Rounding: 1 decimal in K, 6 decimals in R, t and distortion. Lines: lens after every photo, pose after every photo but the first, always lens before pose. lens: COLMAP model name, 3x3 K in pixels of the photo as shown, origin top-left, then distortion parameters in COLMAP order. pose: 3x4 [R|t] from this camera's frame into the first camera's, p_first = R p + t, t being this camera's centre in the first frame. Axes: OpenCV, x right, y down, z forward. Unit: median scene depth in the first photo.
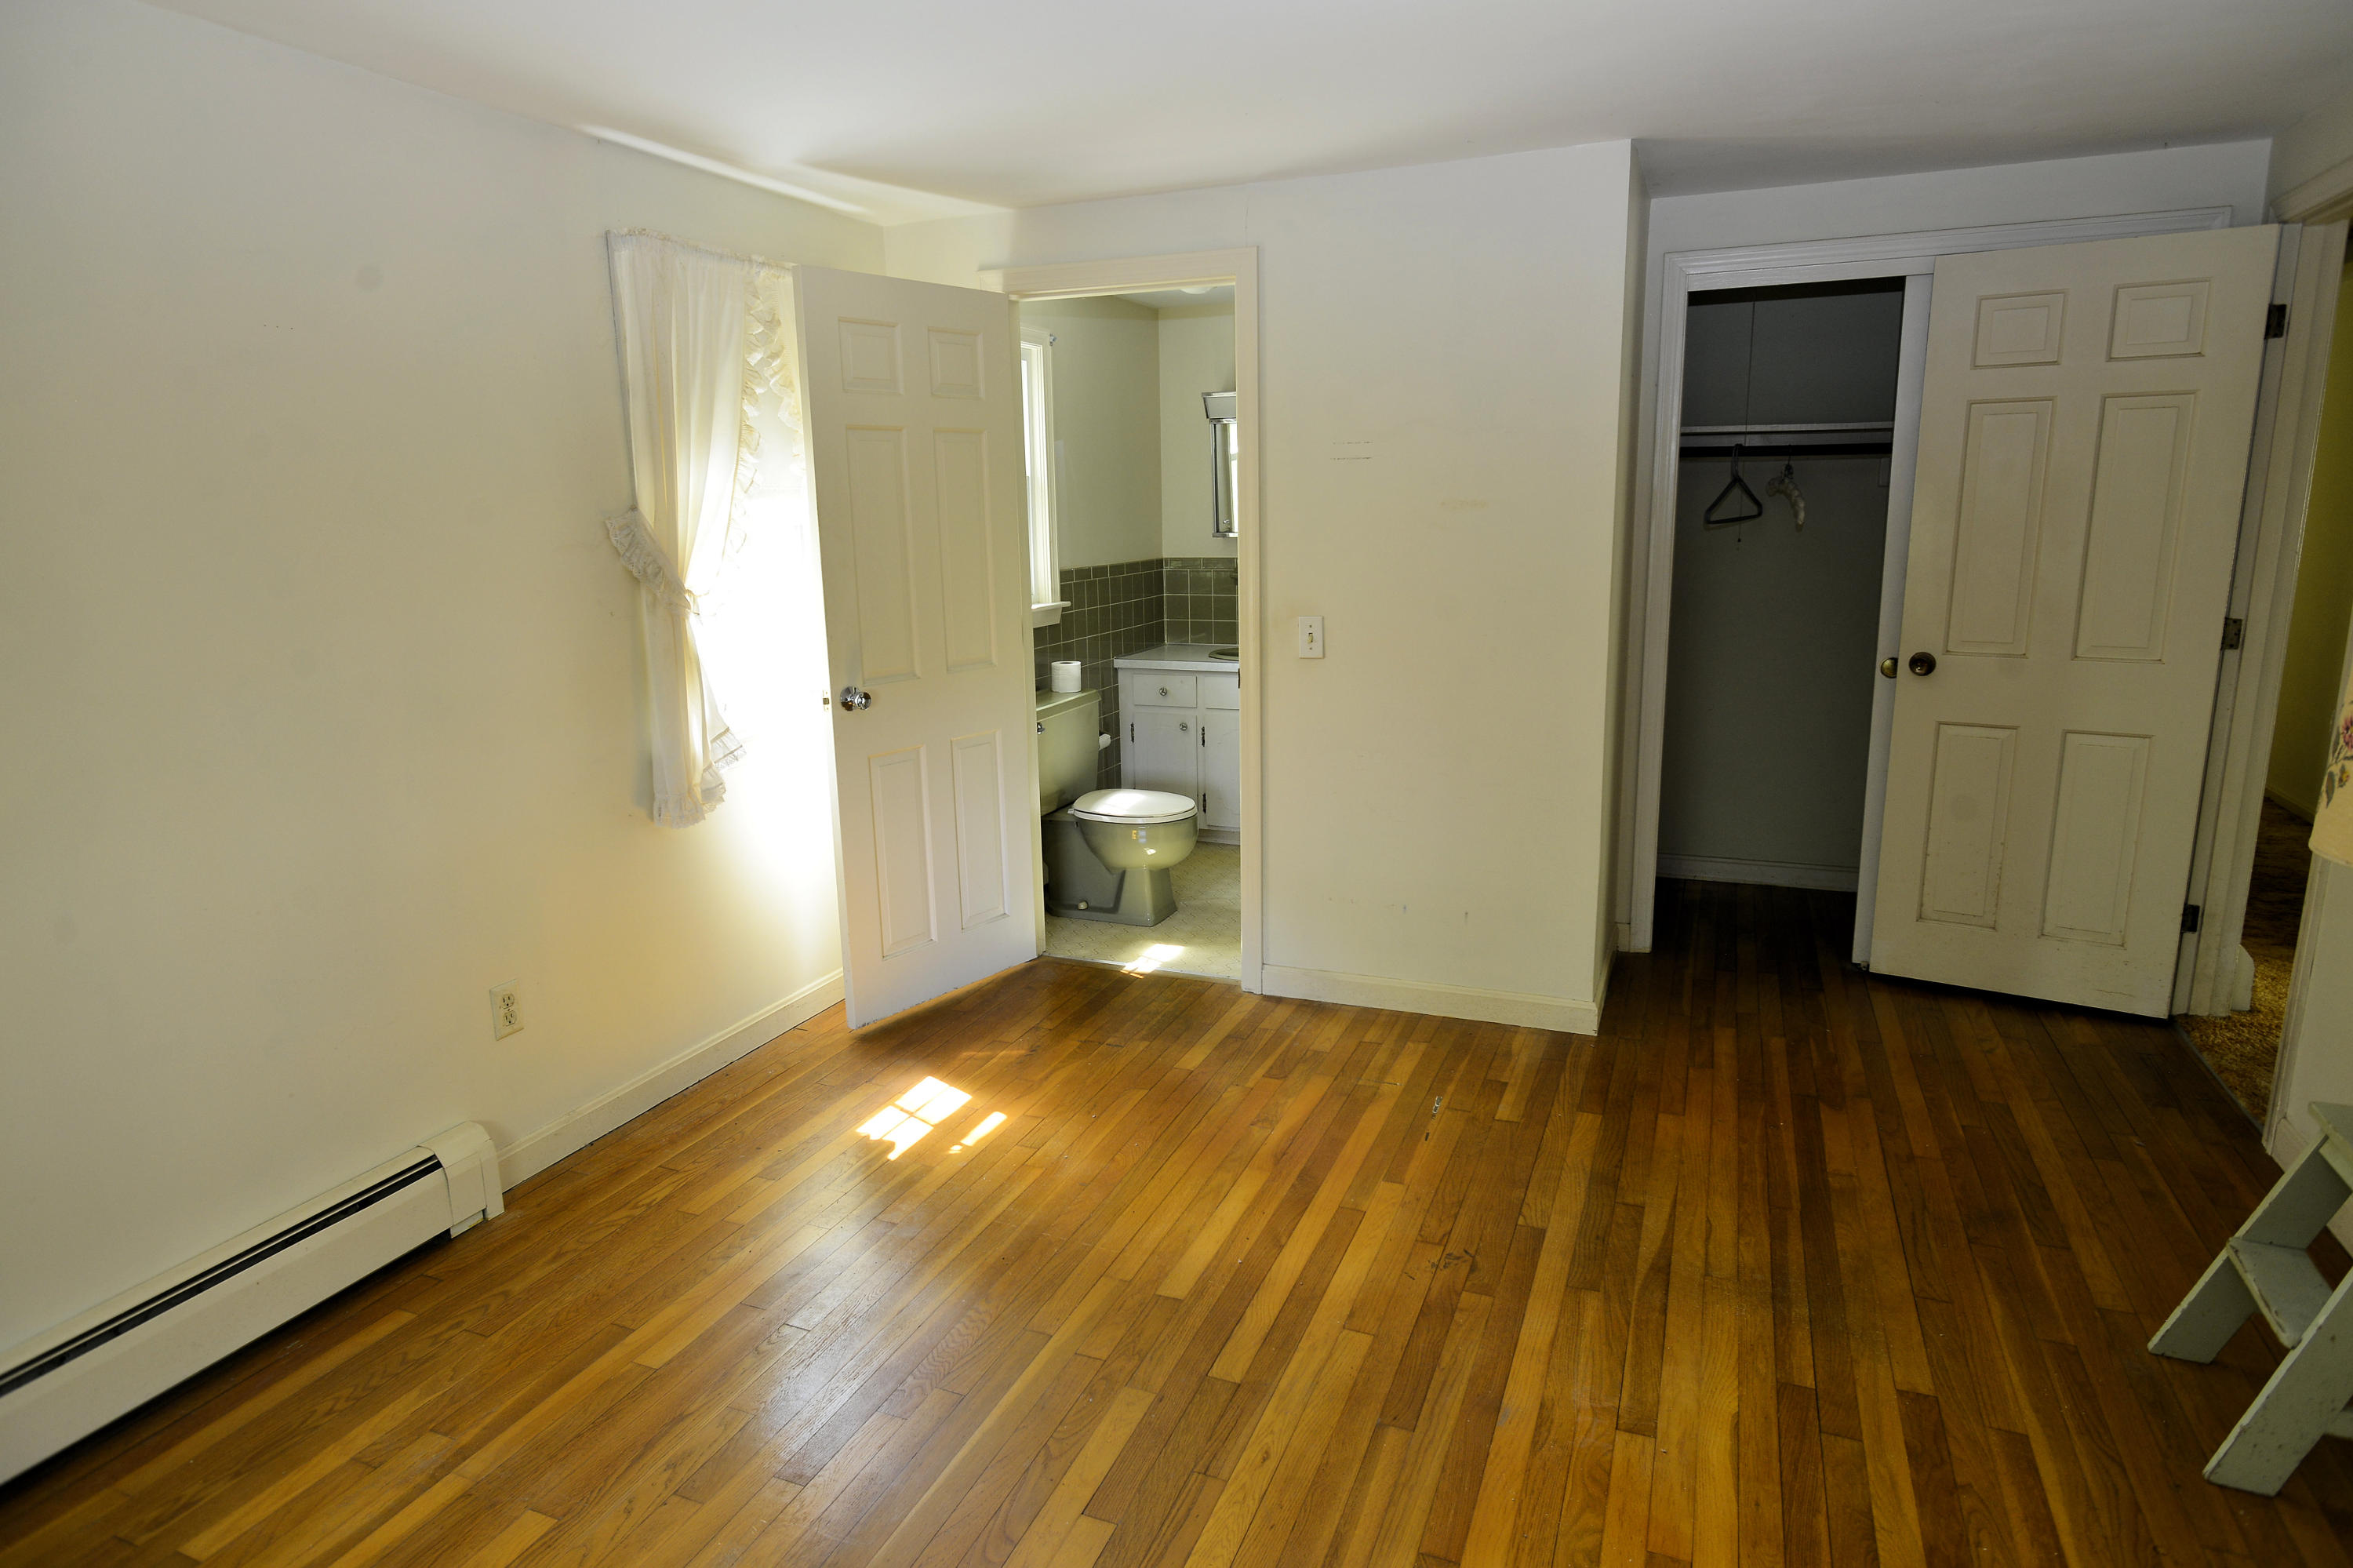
lens RADIAL K [[1315.4, 0, 1188.0], [0, 1315.4, 780.2], [0, 0, 1]] dist [-0.009190, 0.002555]
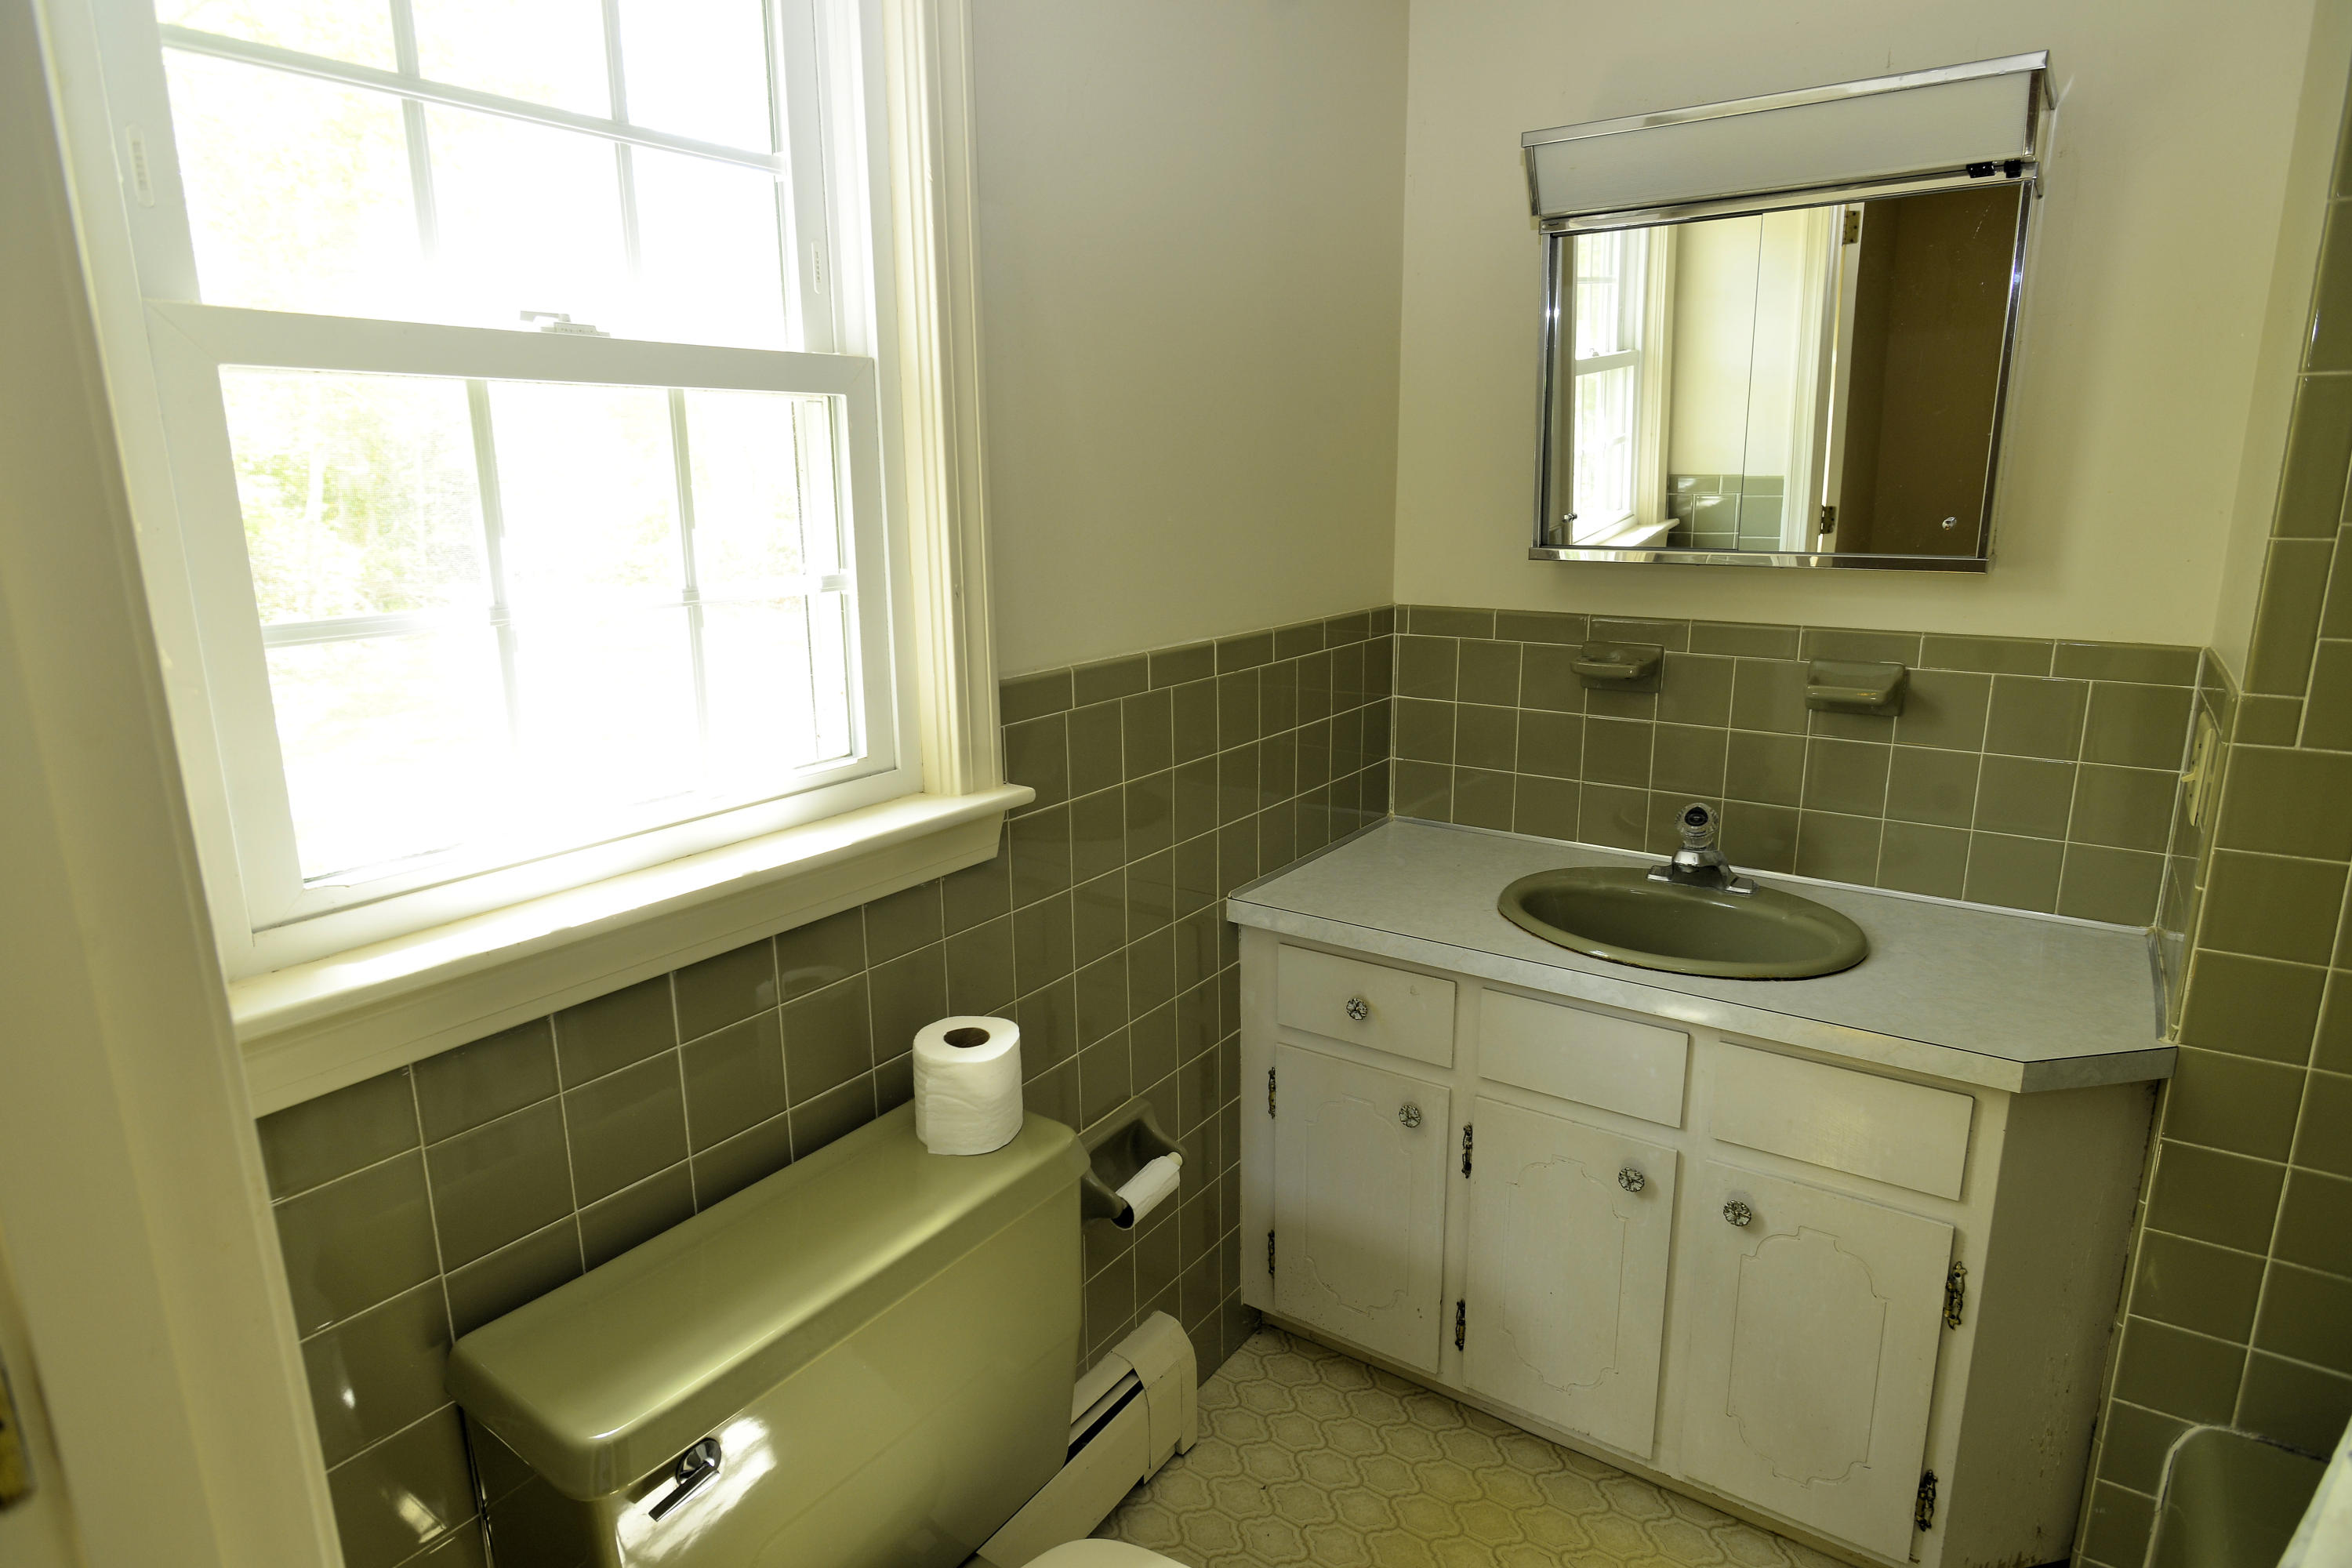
lens RADIAL K [[1314.8, 0, 1181.1], [0, 1314.8, 785.6], [0, 0, 1]] dist [-0.009190, 0.002555]
pose [[0.975273, 0.056090, -0.213769, 0.012180], [-0.051389, 0.998300, 0.027486, -0.244856], [0.214947, -0.015821, 0.976497, 1.197599]]
